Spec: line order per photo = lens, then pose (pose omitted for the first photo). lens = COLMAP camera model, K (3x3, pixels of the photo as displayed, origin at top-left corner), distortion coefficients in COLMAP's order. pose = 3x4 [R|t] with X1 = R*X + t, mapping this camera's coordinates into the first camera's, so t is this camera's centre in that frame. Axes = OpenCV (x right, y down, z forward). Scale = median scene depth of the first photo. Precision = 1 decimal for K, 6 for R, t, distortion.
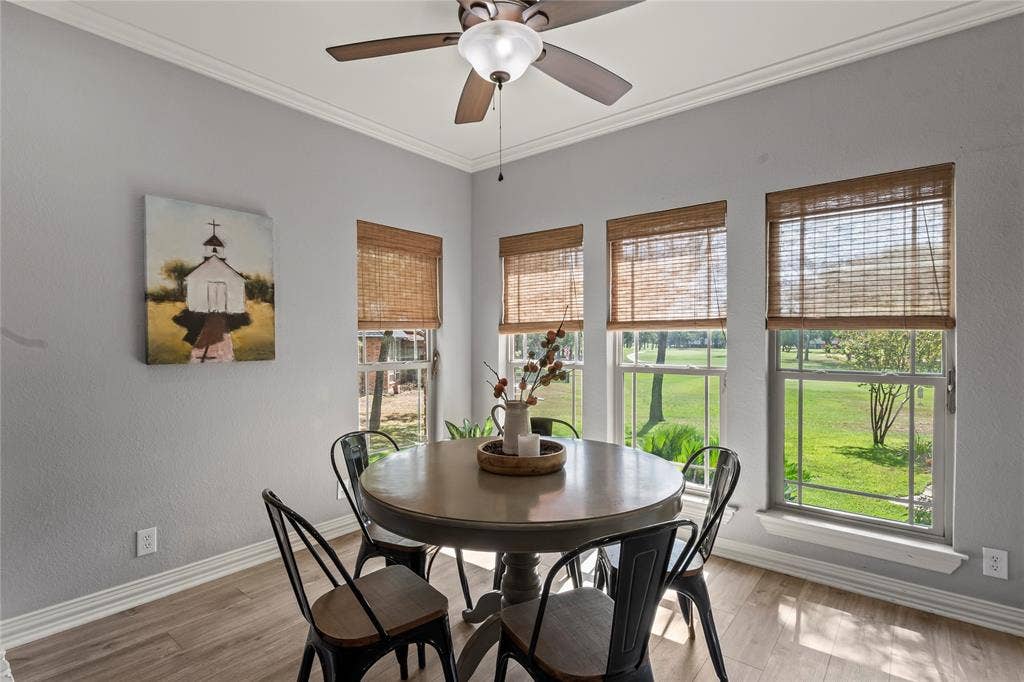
lens RADIAL K [[502.3, 0, 512.0], [0, 502.3, 341.0], [0, 0, 1]] dist [-0.000636, -0.000065]
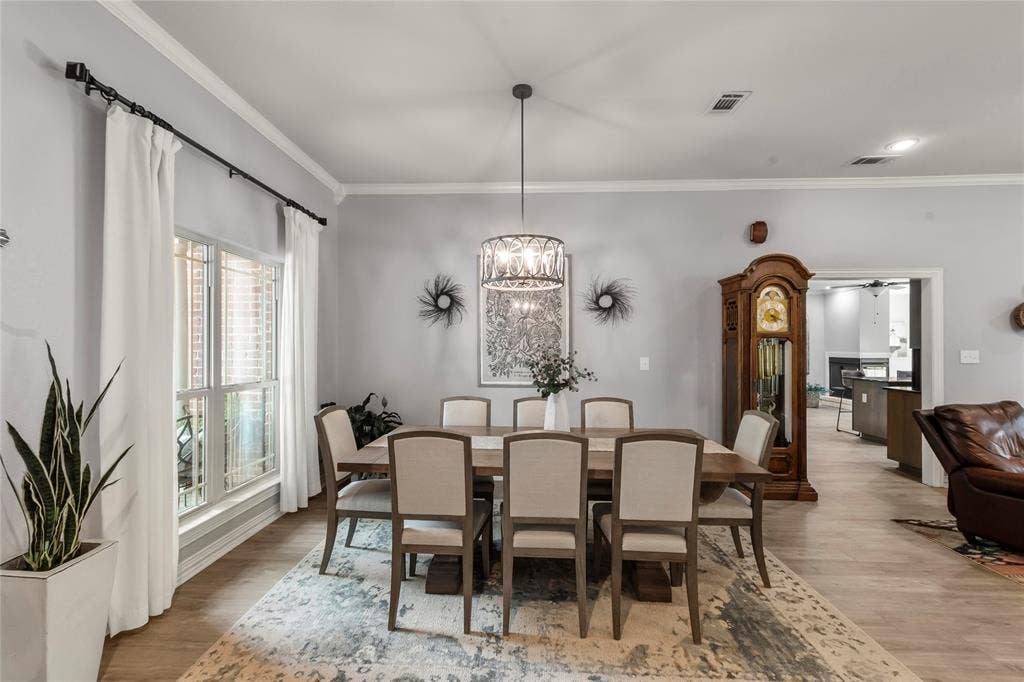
lens RADIAL K [[456.3, 0, 512.0], [0, 456.3, 341.0], [0, 0, 1]] dist [0.000937, 0.000003]
pose [[0.598804, -0.004744, -0.800881, 0.560080], [-0.008259, 0.999893, -0.012098, -0.019576], [0.800853, 0.013859, 0.598701, -3.551894]]
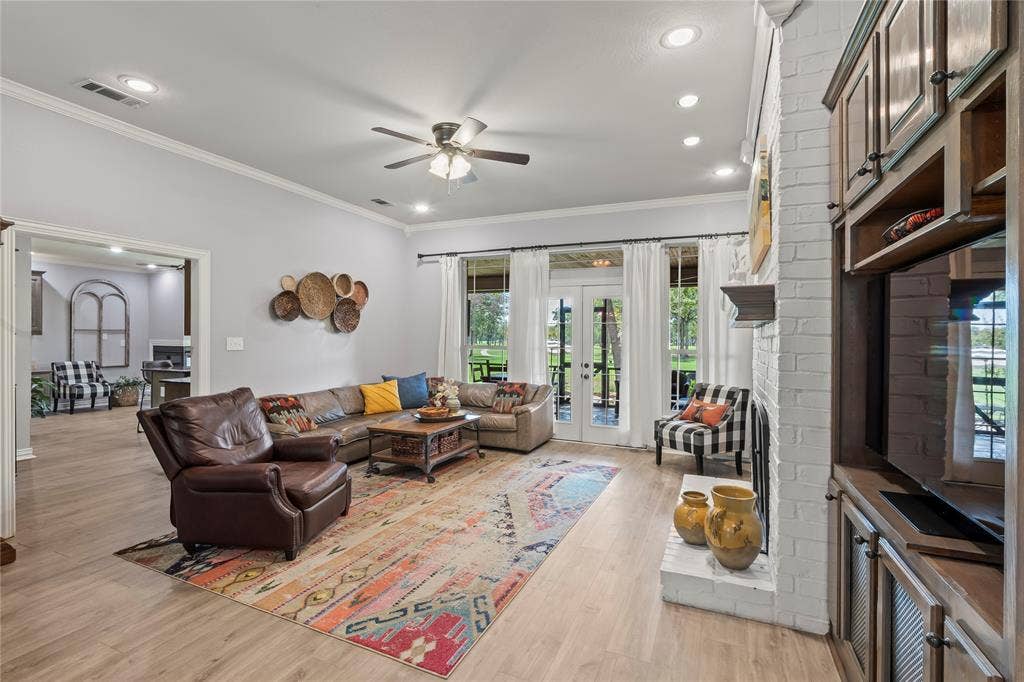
lens RADIAL K [[467.5, 0, 512.1], [0, 467.5, 336.0], [0, 0, 1]] dist [-0.000540, -0.000214]
pose [[0.965338, 0.007951, 0.260883, 0.726047], [-0.006656, 0.999961, -0.005848, -0.021271], [-0.260920, 0.003909, 0.965353, -3.189294]]
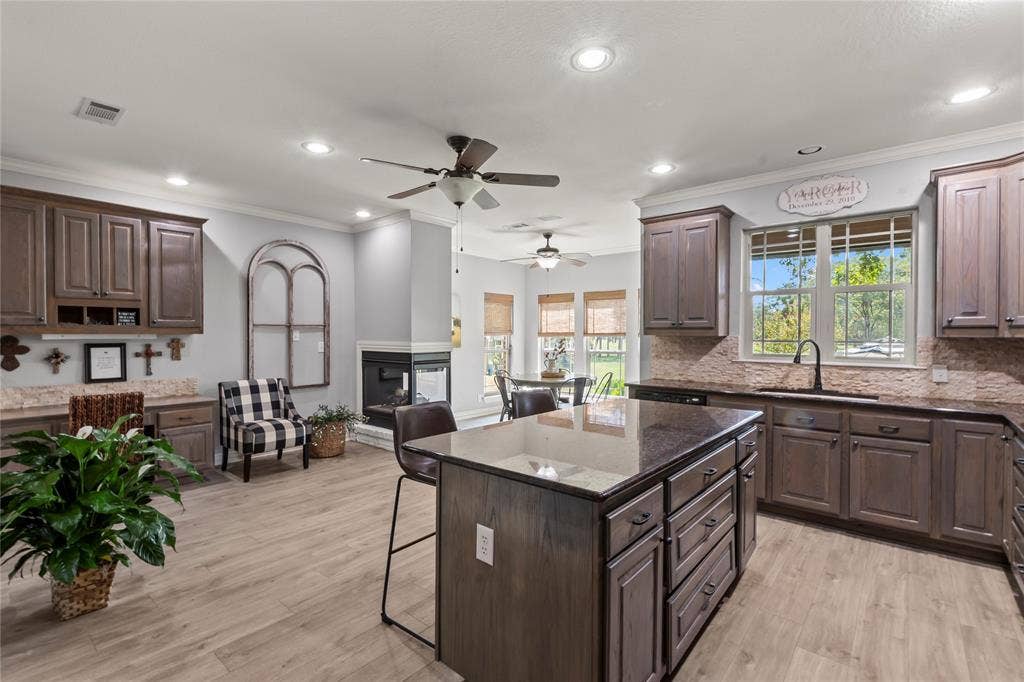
lens RADIAL K [[469.8, 0, 512.0], [0, 469.8, 341.0], [0, 0, 1]] dist [-0.012027, -0.000247]
pose [[0.999812, 0.004177, -0.018929, -0.131026], [-0.004044, 0.999967, 0.007083, -0.015649], [0.018958, -0.007005, 0.999796, -1.439272]]
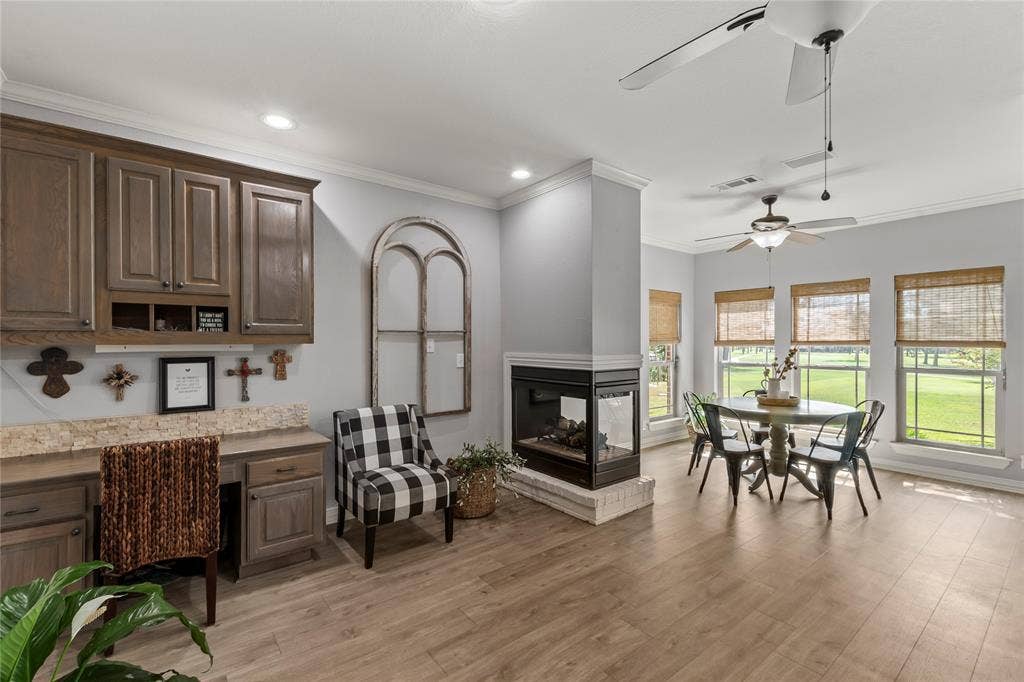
lens RADIAL K [[445.7, 0, 509.2], [0, 445.7, 344.4], [0, 0, 1]] dist [0.001074, 0.000221]
pose [[0.974013, 0.001915, -0.226485, -0.474088], [-0.002607, 0.999993, -0.002753, -0.020383], [0.226479, 0.003272, 0.974011, -0.867147]]
